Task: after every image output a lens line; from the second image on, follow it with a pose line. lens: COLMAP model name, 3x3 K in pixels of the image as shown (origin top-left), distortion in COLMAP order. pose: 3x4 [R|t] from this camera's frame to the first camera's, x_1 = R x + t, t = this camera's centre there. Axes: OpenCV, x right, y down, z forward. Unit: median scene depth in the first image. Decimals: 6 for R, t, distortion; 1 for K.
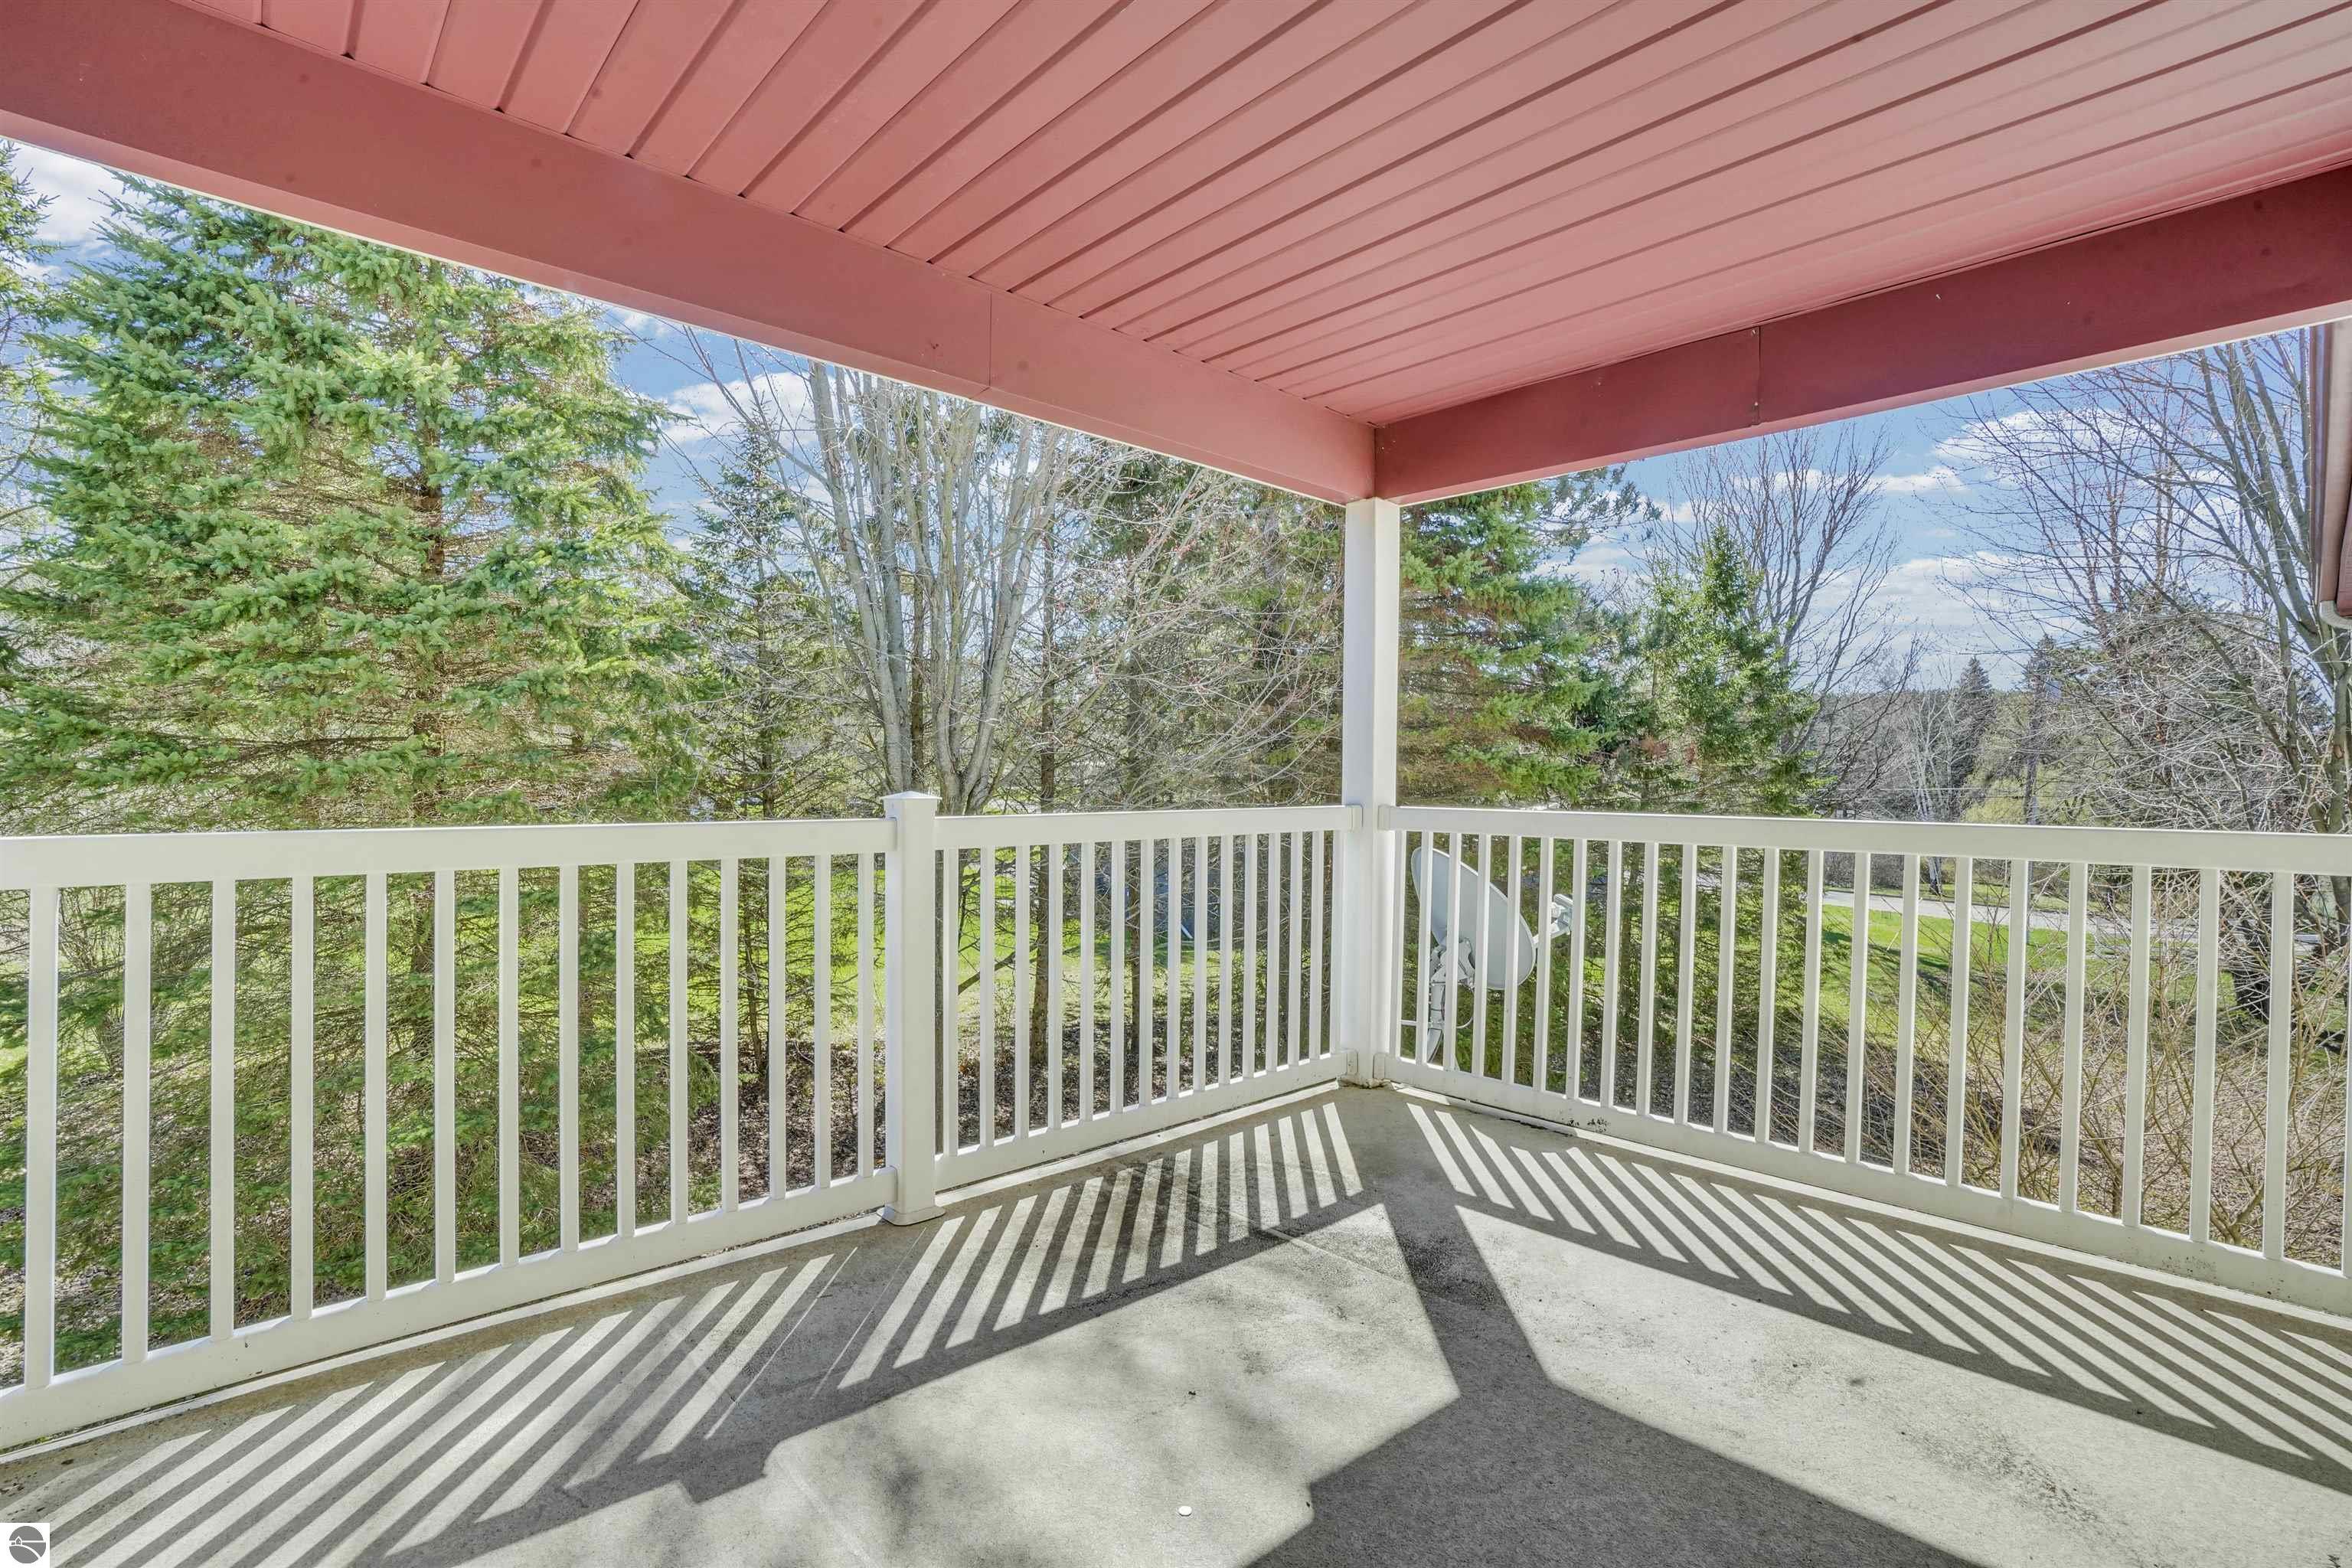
lens RADIAL K [[1107.5, 0, 1215.6], [0, 1107.5, 774.6], [0, 0, 1]] dist [-0.020941, -0.000027]
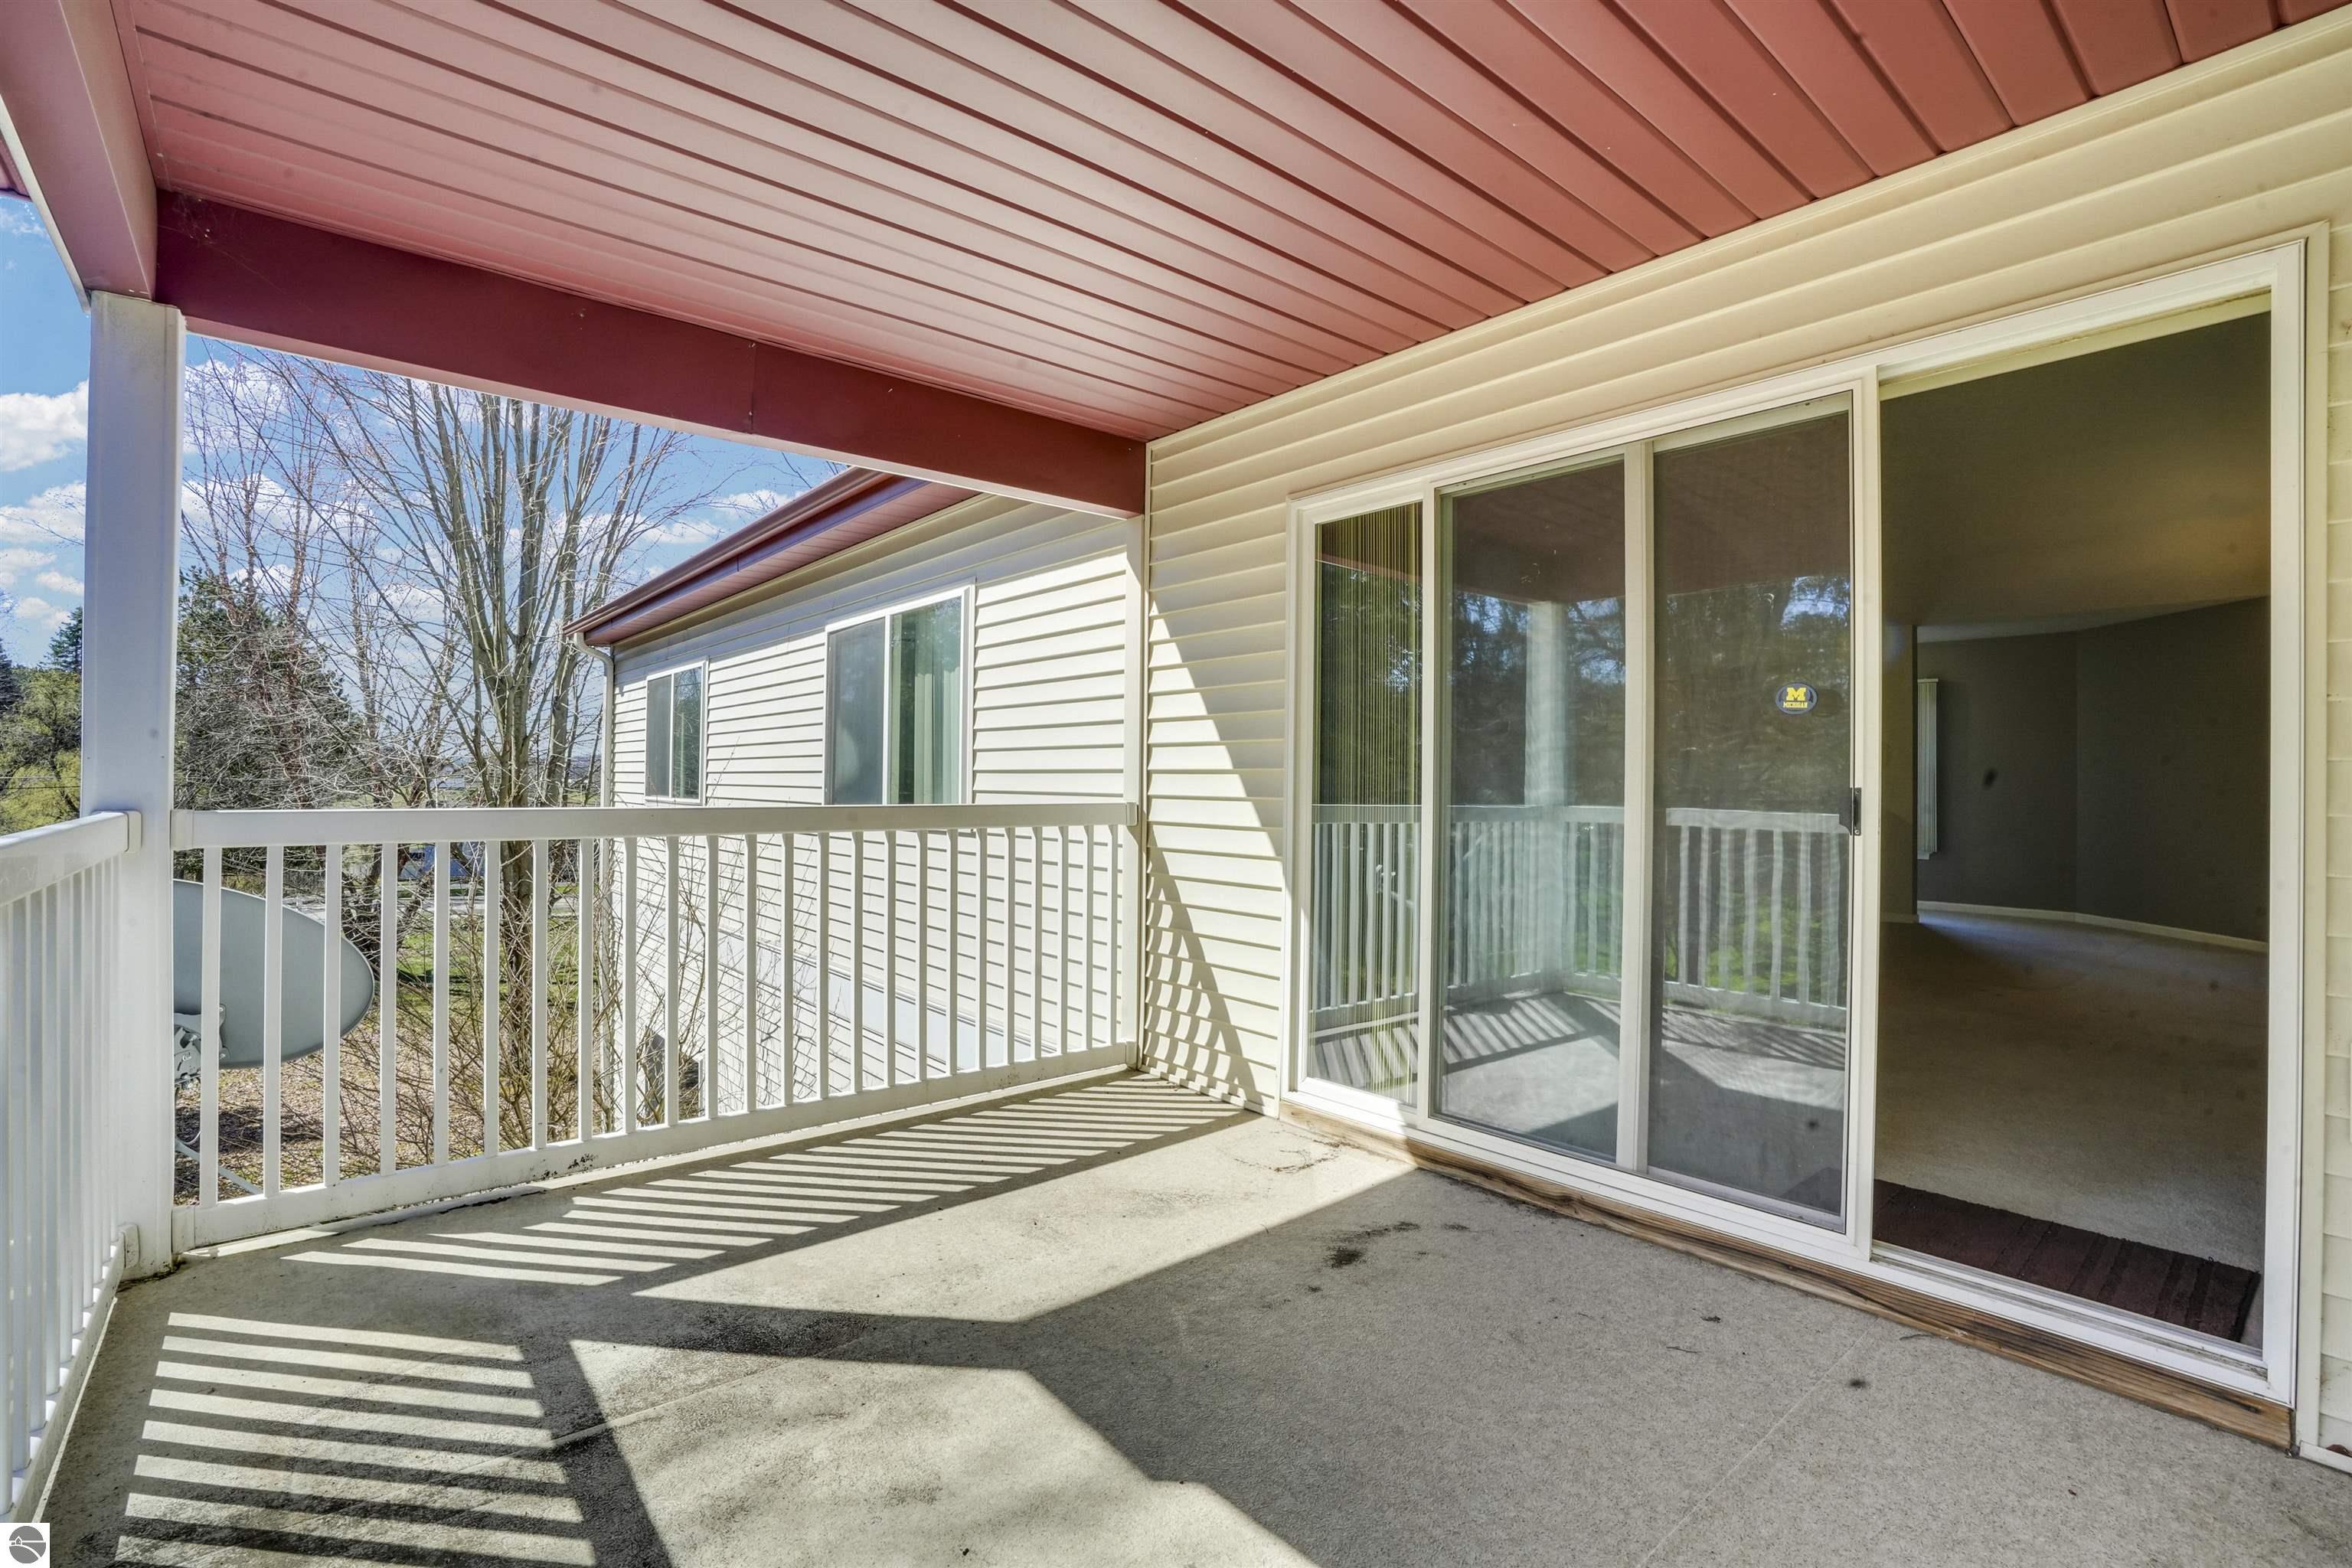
lens RADIAL K [[1090.4, 0, 1161.6], [0, 1090.4, 769.4], [0, 0, 1]] dist [-0.072847, 0.027898]
pose [[0.055876, 0.000820, 0.998437, -0.555583], [-0.013719, 0.999906, -0.000054, -0.000869], [-0.998343, -0.013695, 0.055882, 0.592740]]
